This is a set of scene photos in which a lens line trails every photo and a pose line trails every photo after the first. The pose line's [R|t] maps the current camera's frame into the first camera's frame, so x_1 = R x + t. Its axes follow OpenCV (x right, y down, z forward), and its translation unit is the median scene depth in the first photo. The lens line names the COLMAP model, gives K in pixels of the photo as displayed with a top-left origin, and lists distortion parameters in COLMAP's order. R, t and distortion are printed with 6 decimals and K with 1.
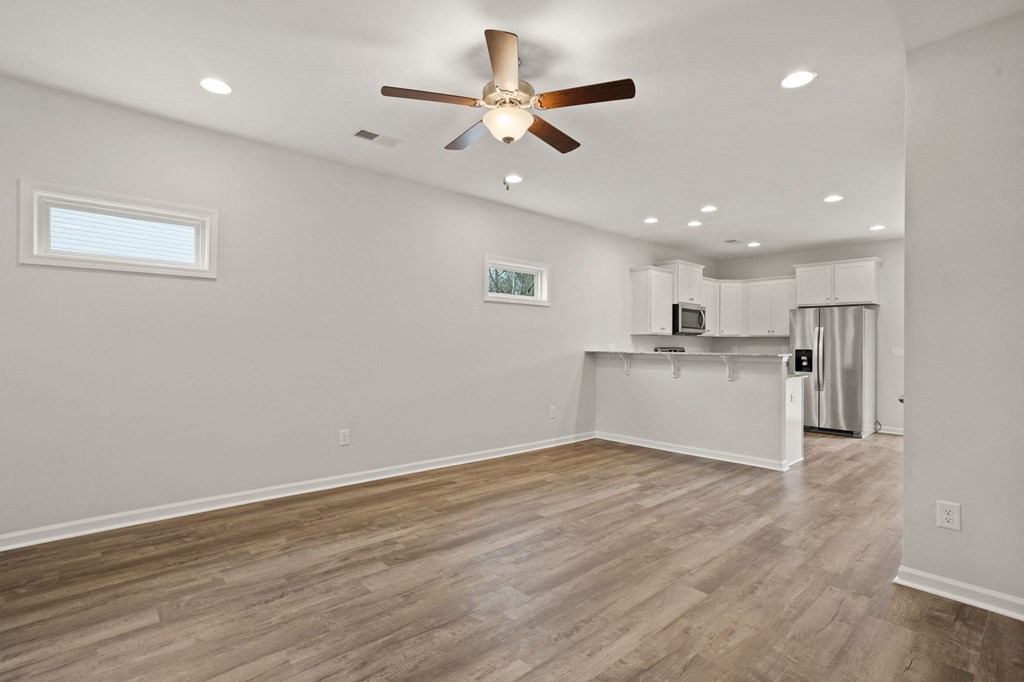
lens RADIAL K [[479.0, 0, 532.3], [0, 479.0, 341.6], [0, 0, 1]] dist [0.000761, 0.000373]
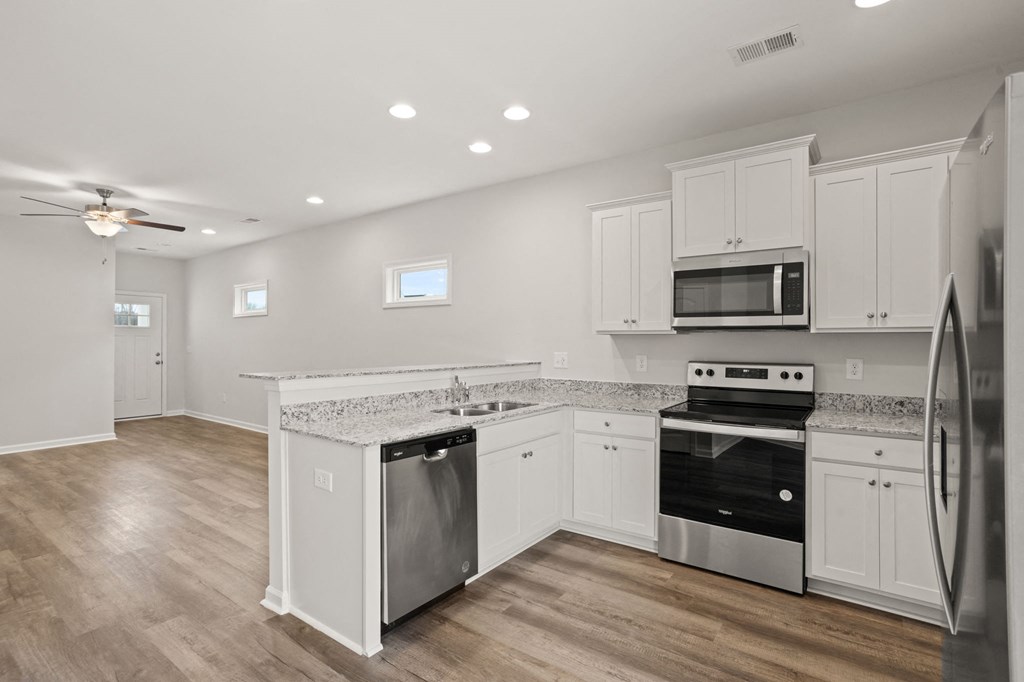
lens RADIAL K [[469.7, 0, 515.3], [0, 469.7, 340.4], [0, 0, 1]] dist [-0.001083, -0.000105]
pose [[0.189057, -0.013452, -0.981874, 0.725851], [0.006458, 0.999902, -0.012456, -0.003605], [0.981945, -0.003986, 0.189125, 0.793500]]
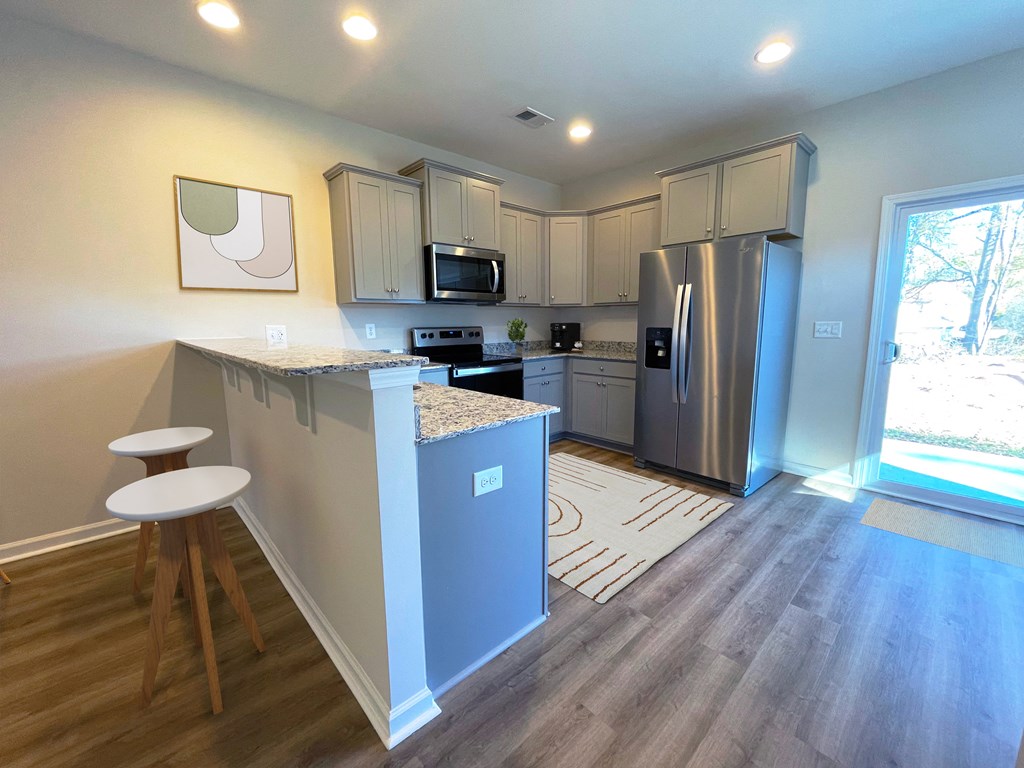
lens RADIAL K [[420.0, 0, 517.3], [0, 420.0, 383.1], [0, 0, 1]] dist [0.001700, 0.000086]
pose [[0.999767, -0.014874, -0.015657, 0.418949], [0.017131, 0.987670, 0.155608, 0.002162], [0.013149, -0.155840, 0.987695, 0.528908]]
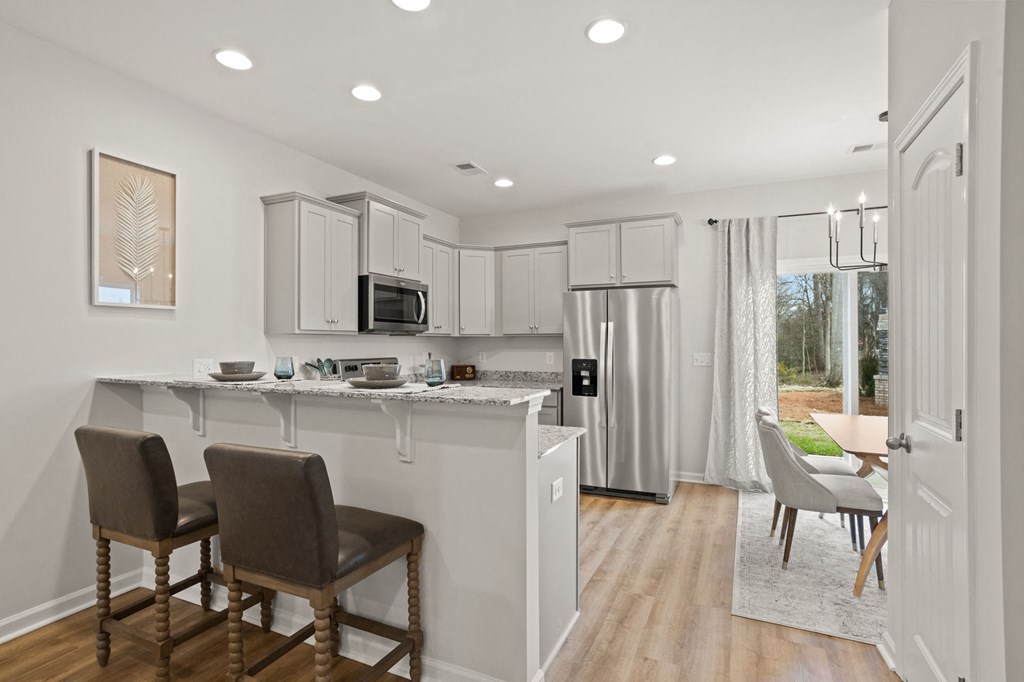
lens RADIAL K [[505.7, 0, 512.0], [0, 505.7, 341.0], [0, 0, 1]] dist [-0.045290, 0.000242]
pose [[0.931098, -0.010084, 0.364631, 0.256805], [0.008627, 0.999947, 0.005623, -0.010049], [-0.364668, -0.002090, 0.931135, 0.450550]]
